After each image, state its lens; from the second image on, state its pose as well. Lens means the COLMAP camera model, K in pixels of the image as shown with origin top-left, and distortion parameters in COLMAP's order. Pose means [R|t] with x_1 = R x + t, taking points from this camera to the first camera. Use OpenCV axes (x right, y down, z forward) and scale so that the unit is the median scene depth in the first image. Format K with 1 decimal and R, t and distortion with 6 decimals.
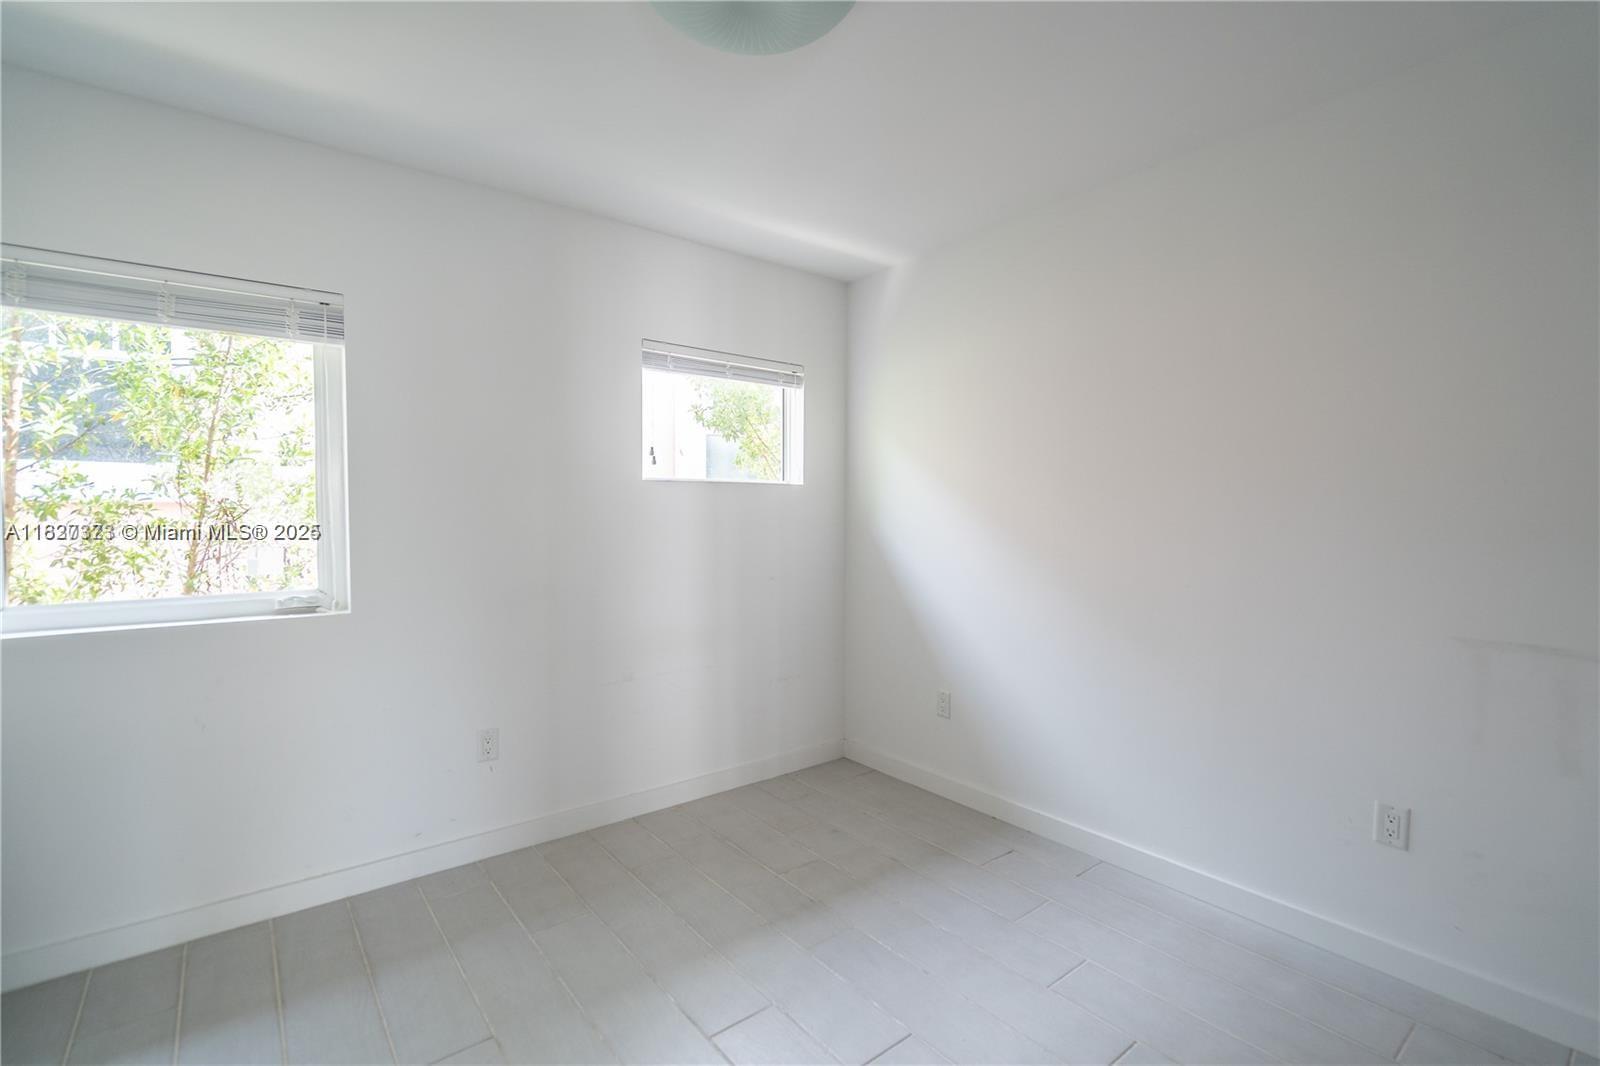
lens RADIAL K [[726.4, 0, 798.1], [0, 726.4, 532.2], [0, 0, 1]] dist [-0.000538, 0.000288]
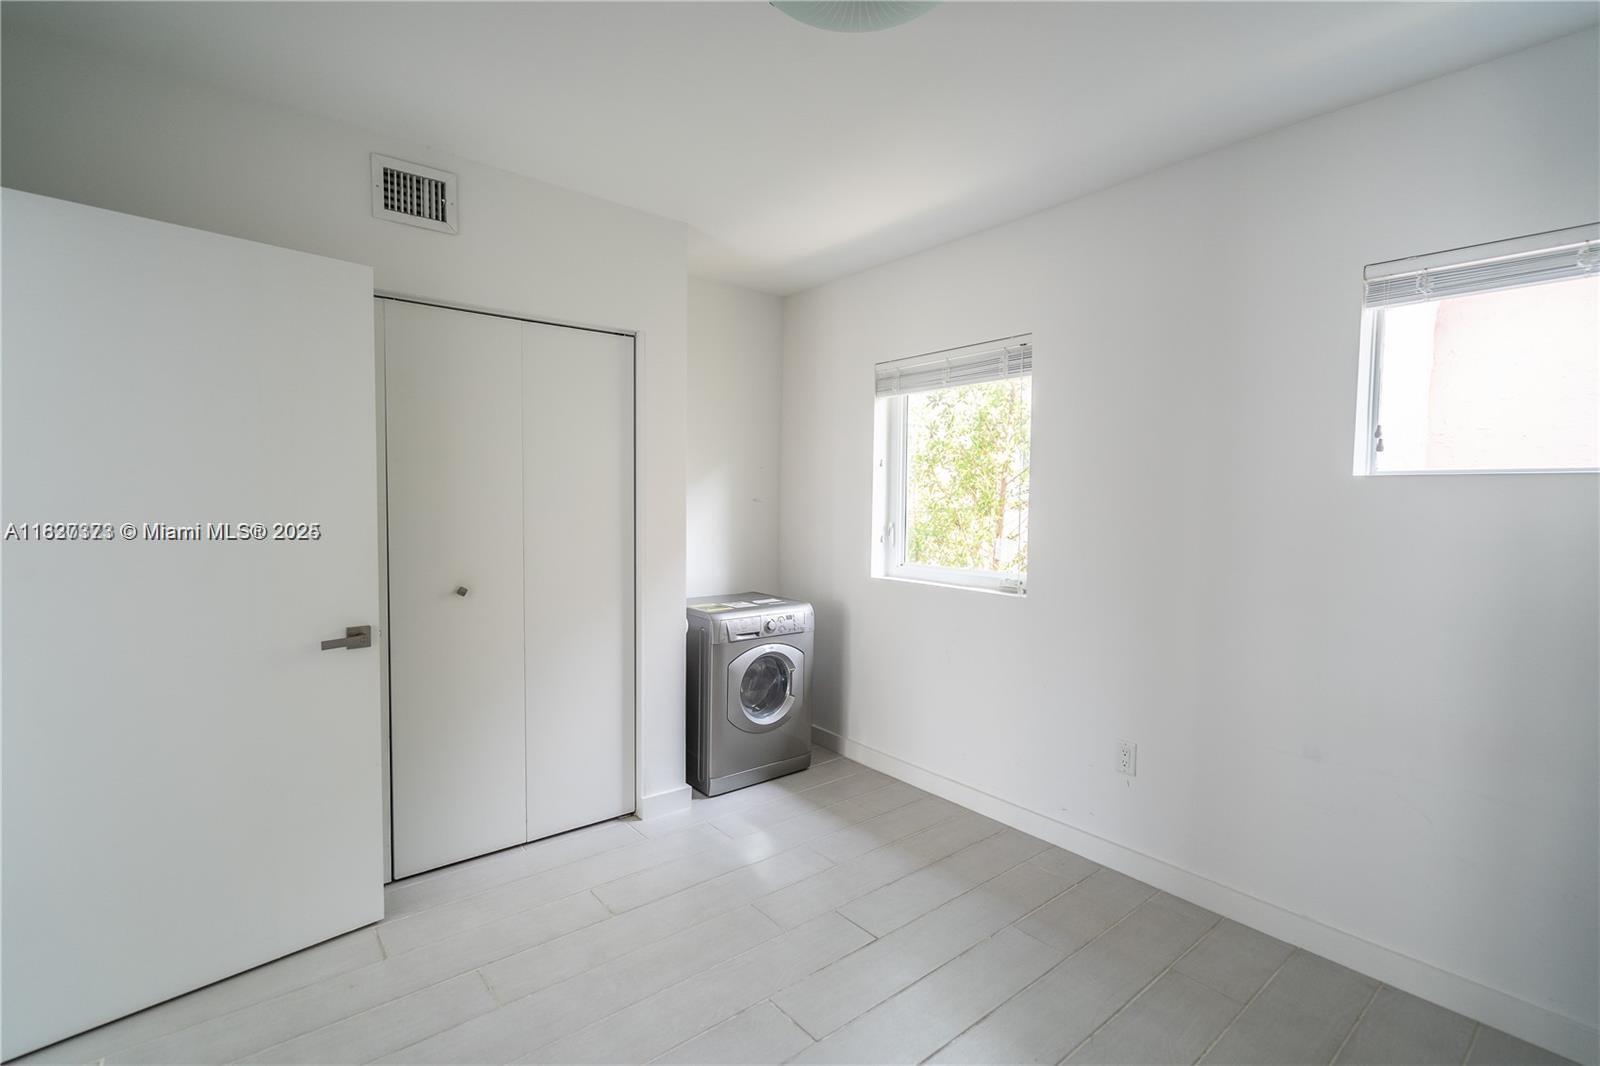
lens RADIAL K [[726.4, 0, 798.1], [0, 726.4, 532.2], [0, 0, 1]] dist [-0.000538, 0.000288]
pose [[0.013105, 0.057459, -0.998262, 0.583722], [-0.030802, 0.997897, 0.057033, -0.055820], [0.999440, 0.030001, 0.014847, 0.607086]]
